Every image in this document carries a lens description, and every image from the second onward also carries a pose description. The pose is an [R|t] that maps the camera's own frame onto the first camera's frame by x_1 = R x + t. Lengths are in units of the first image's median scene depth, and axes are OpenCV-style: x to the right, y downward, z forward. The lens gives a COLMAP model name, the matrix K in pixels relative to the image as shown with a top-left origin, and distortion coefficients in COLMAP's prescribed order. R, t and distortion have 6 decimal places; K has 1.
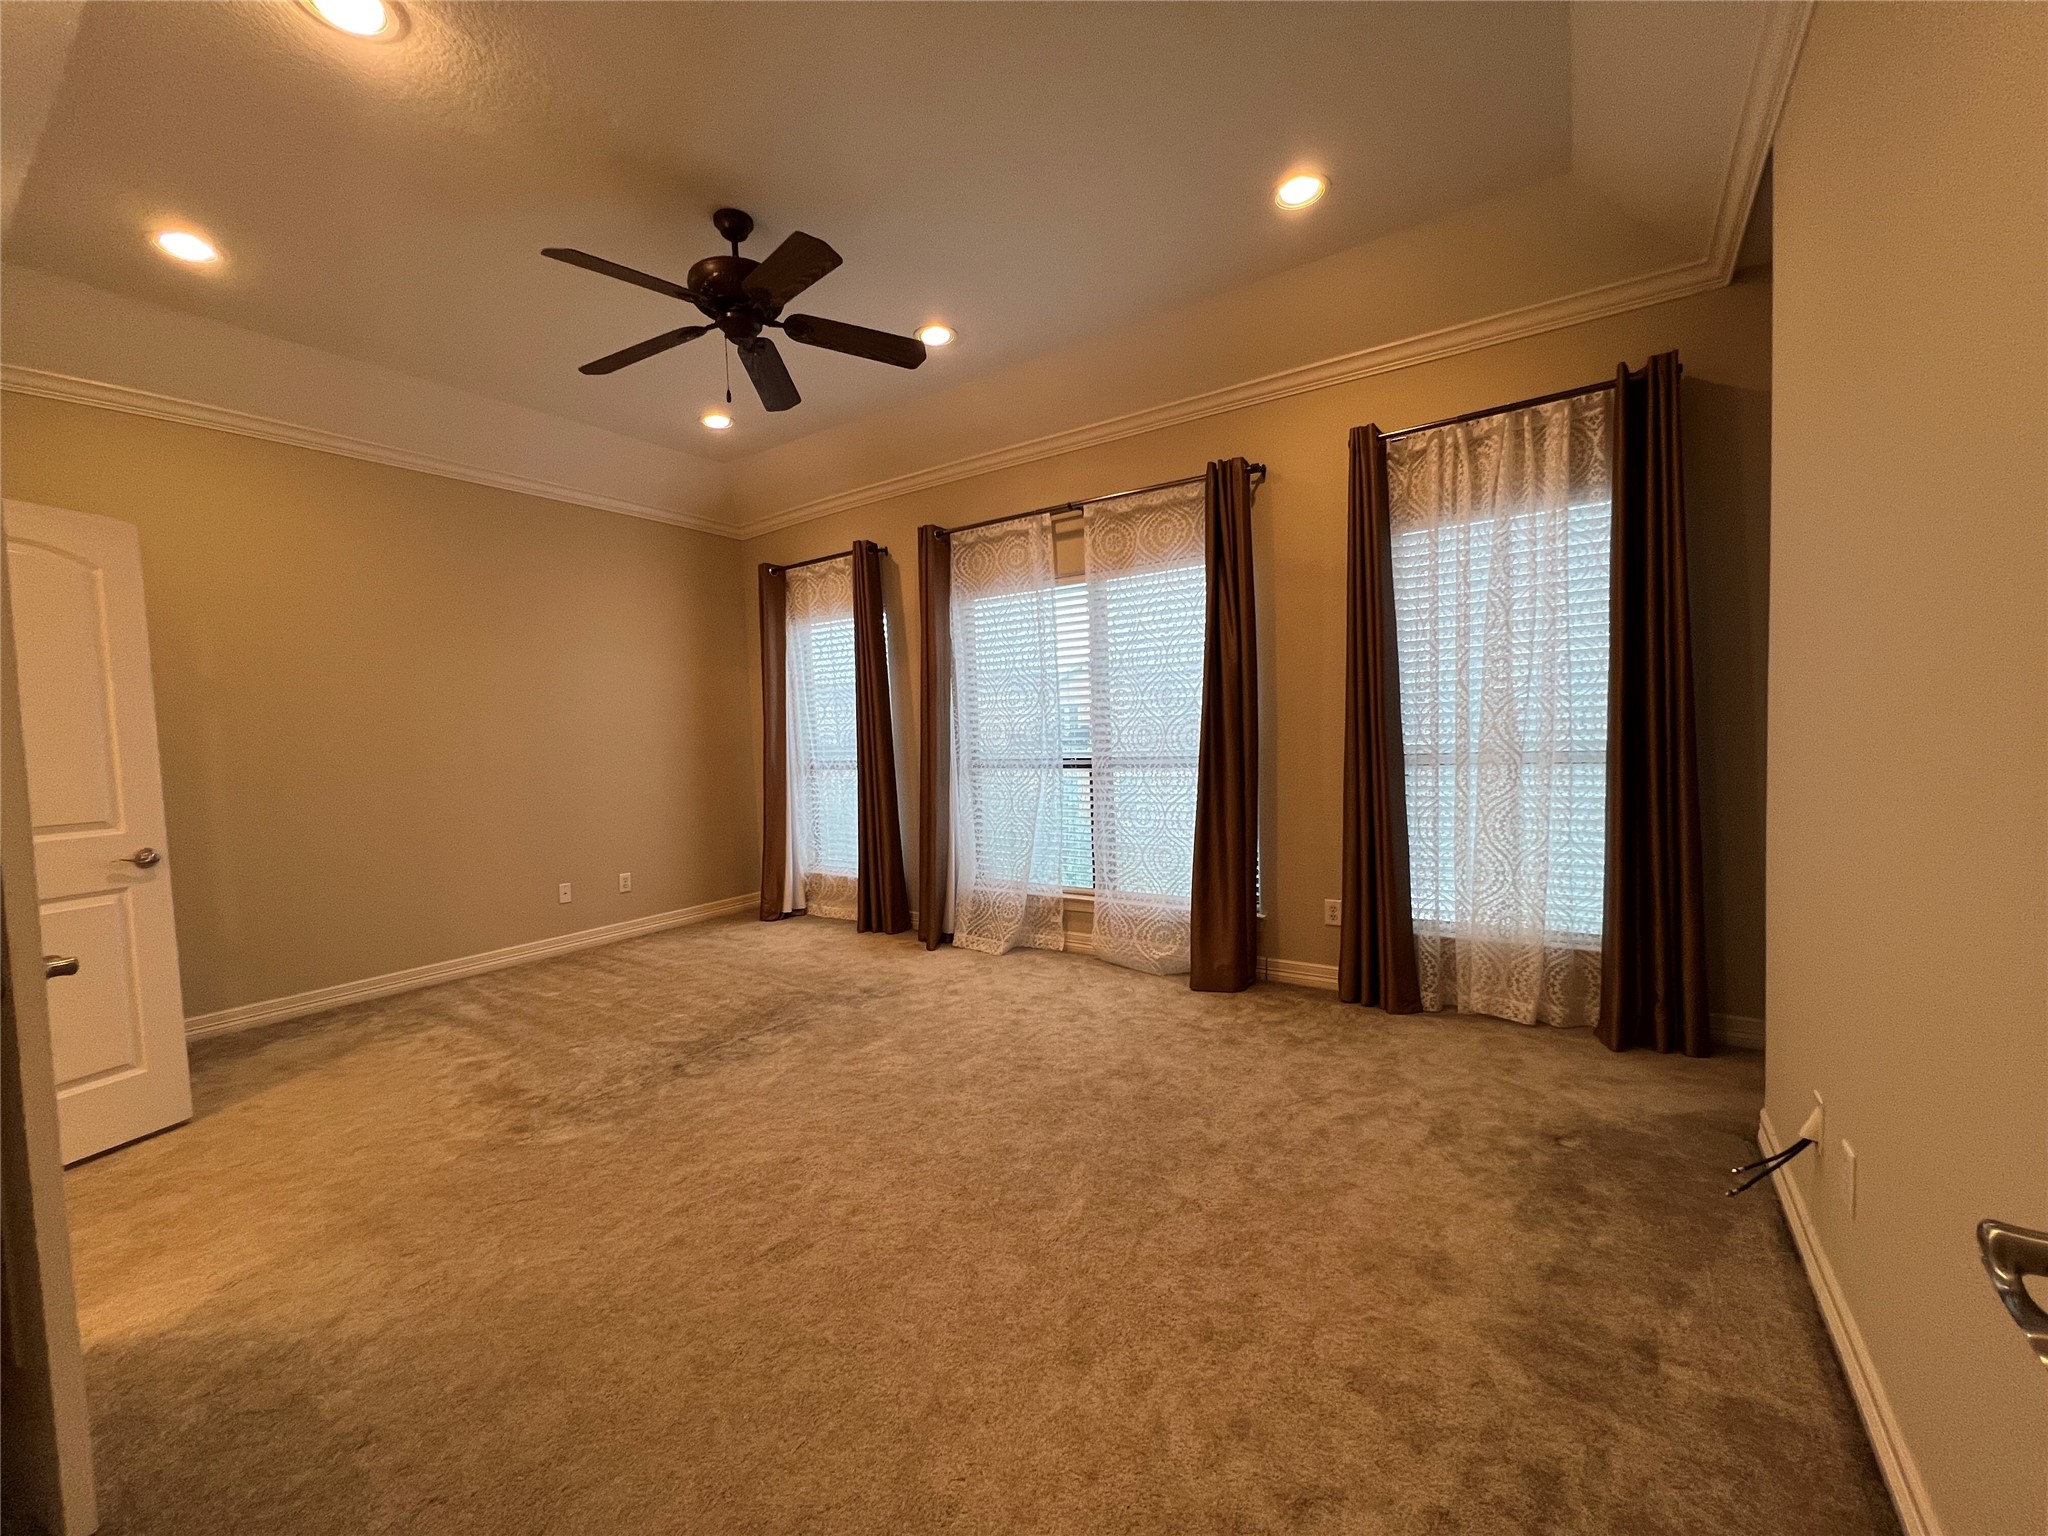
lens RADIAL K [[816.7, 0, 1026.2], [0, 816.7, 766.7], [0, 0, 1]] dist [-0.000479, 0.000325]
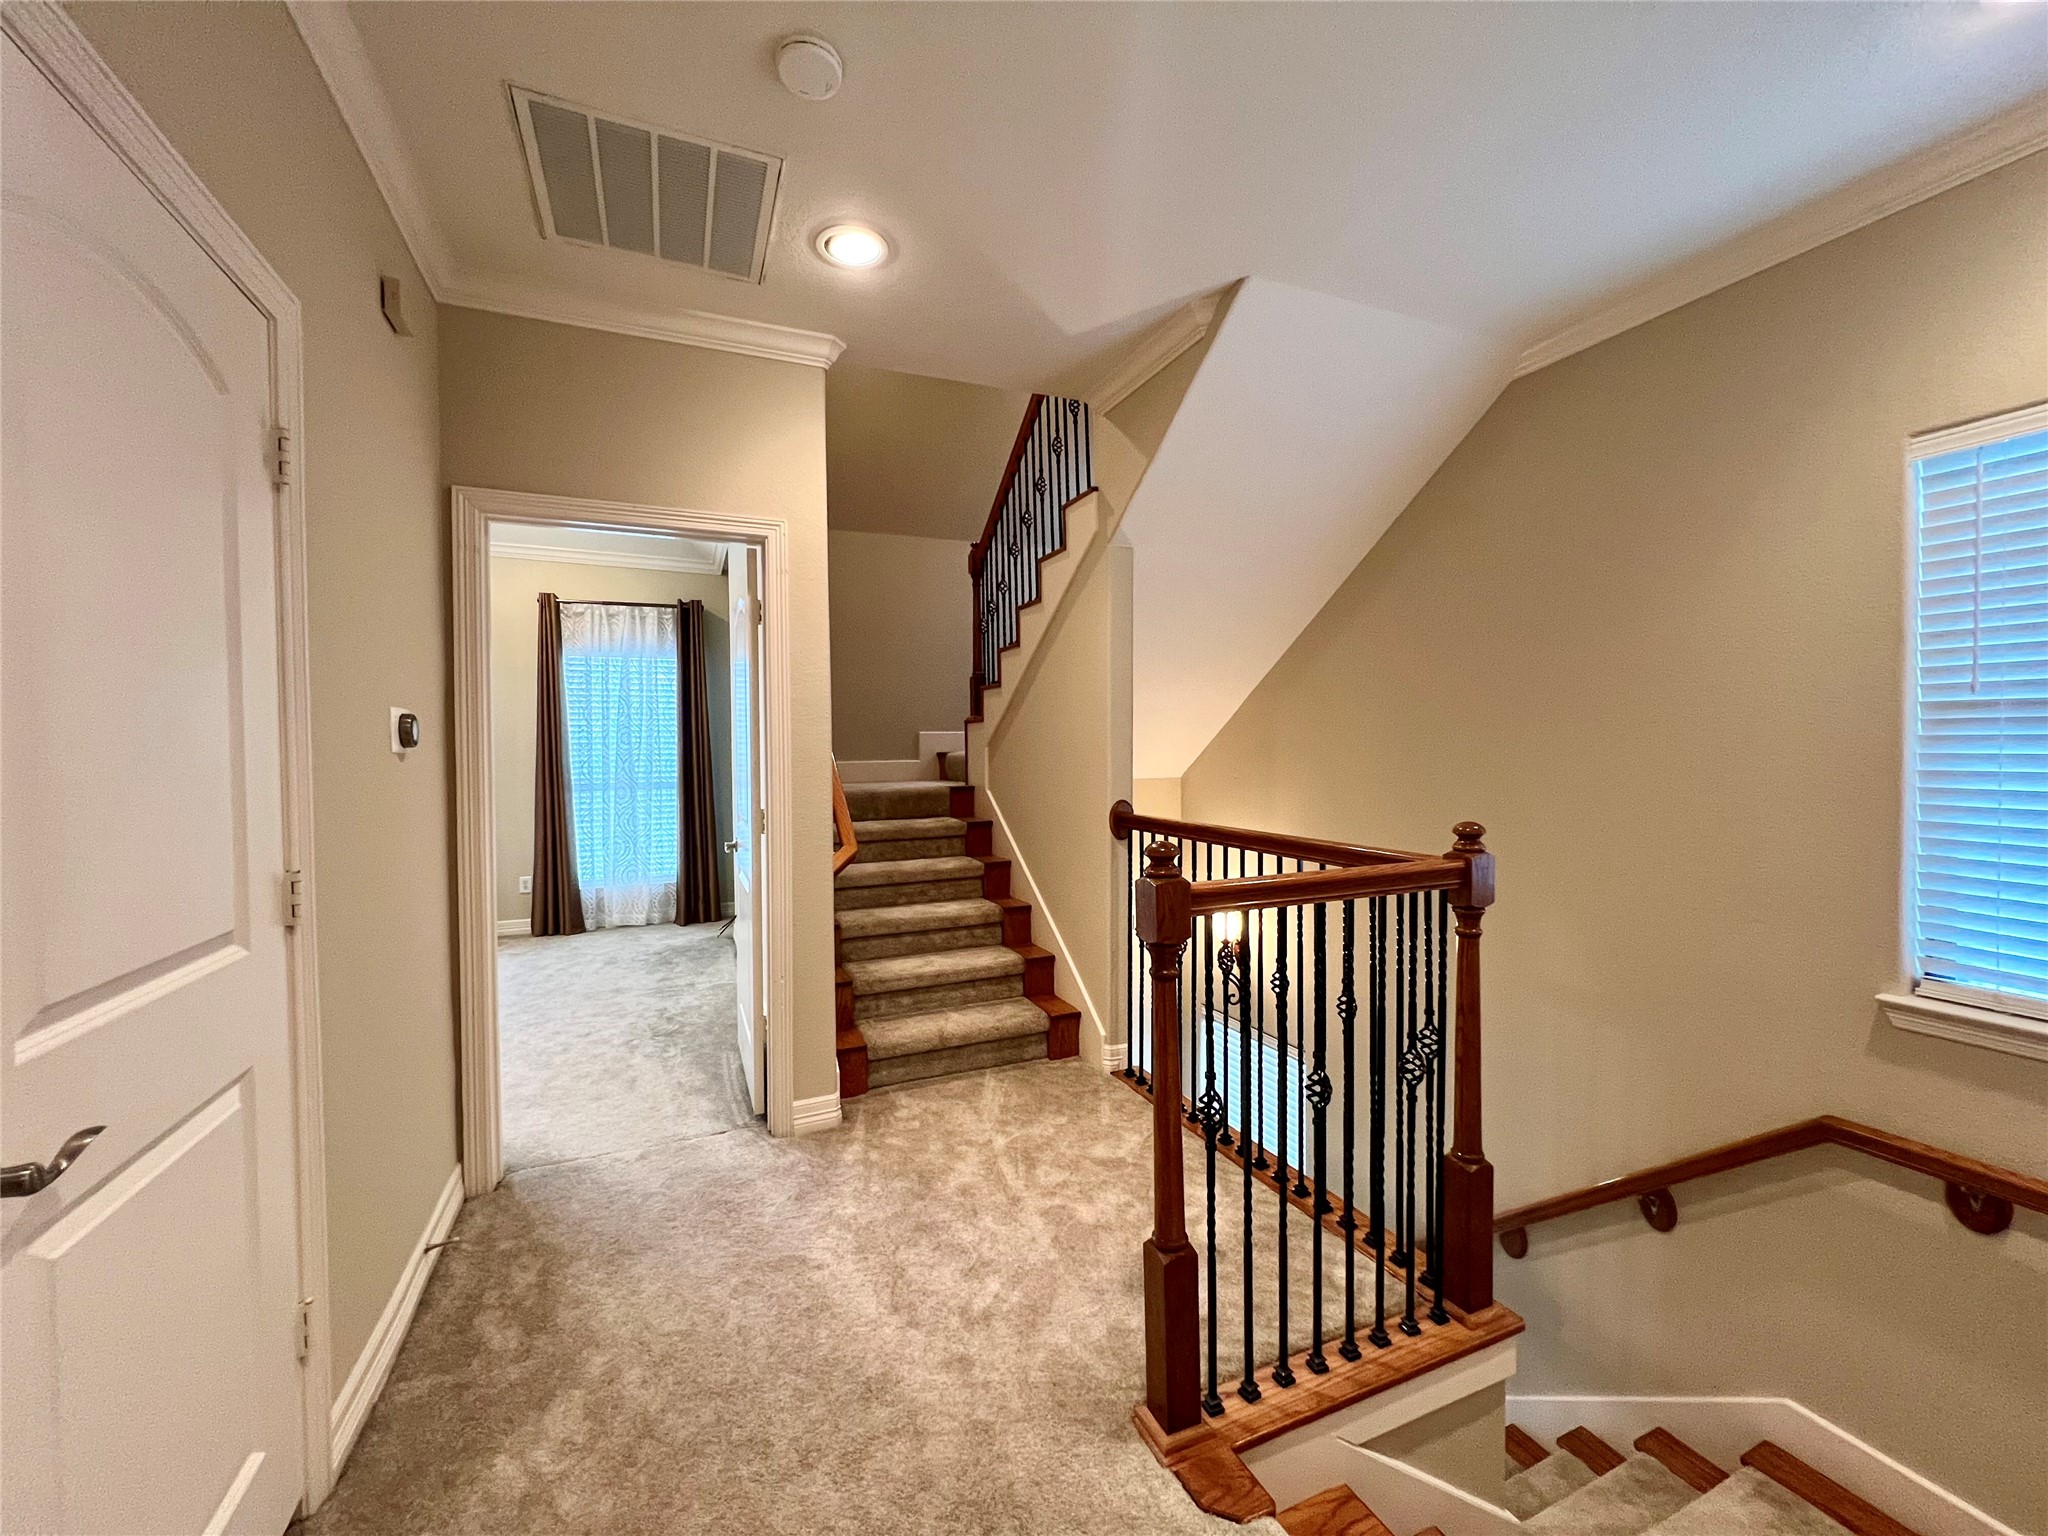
lens RADIAL K [[816.7, 0, 1019.5], [0, 816.7, 770.4], [0, 0, 1]] dist [-0.000479, 0.000325]
pose [[0.530028, 0.008786, 0.847935, -0.537302], [0.031551, 0.999050, -0.030074, 0.040055], [-0.847393, 0.042694, 0.529247, -0.767218]]
